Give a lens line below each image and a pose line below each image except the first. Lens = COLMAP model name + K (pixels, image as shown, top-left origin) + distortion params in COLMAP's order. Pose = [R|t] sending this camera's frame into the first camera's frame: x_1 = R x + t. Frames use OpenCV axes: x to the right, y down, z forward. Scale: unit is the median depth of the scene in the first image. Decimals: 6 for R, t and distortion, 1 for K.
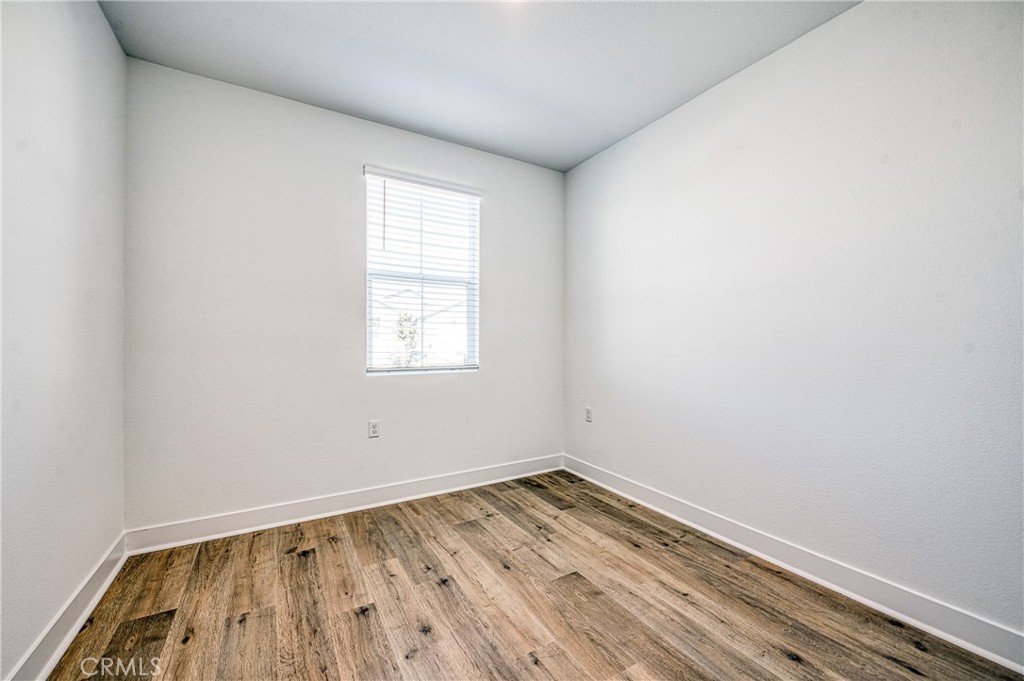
lens RADIAL K [[416.6, 0, 512.0], [0, 416.6, 339.6], [0, 0, 1]] dist [-0.007734, -0.001690]
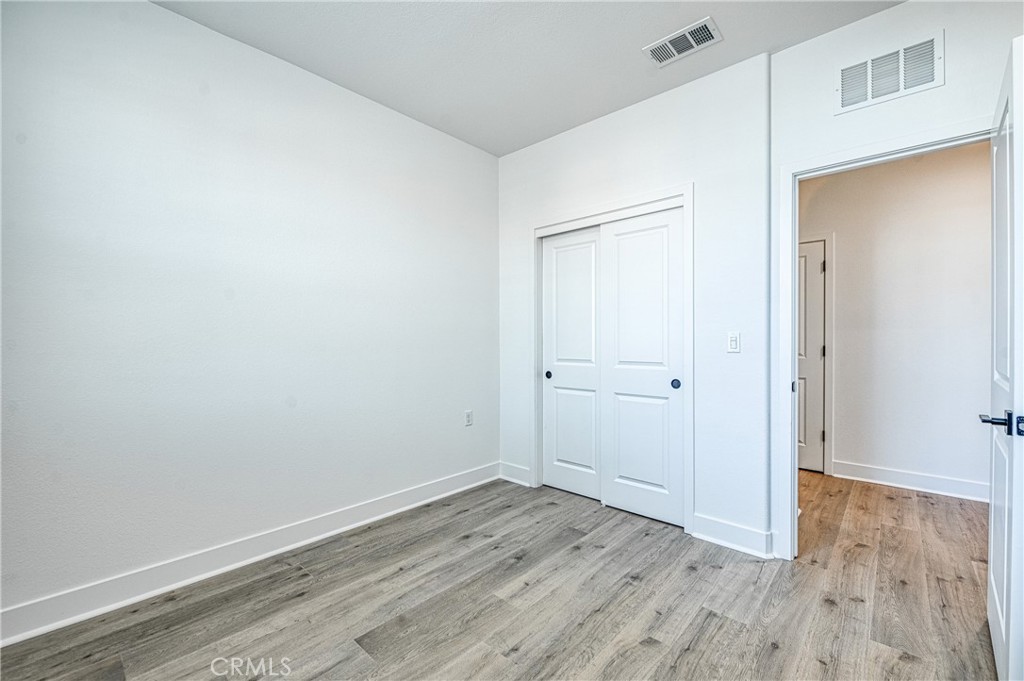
lens RADIAL K [[416.6, 0, 504.5], [0, 416.6, 341.9], [0, 0, 1]] dist [-0.007734, -0.001690]
pose [[-0.288816, -0.008411, 0.957348, -0.622756], [-0.004246, 0.999963, 0.007505, -0.018206], [-0.957375, -0.001897, -0.288841, 0.870954]]
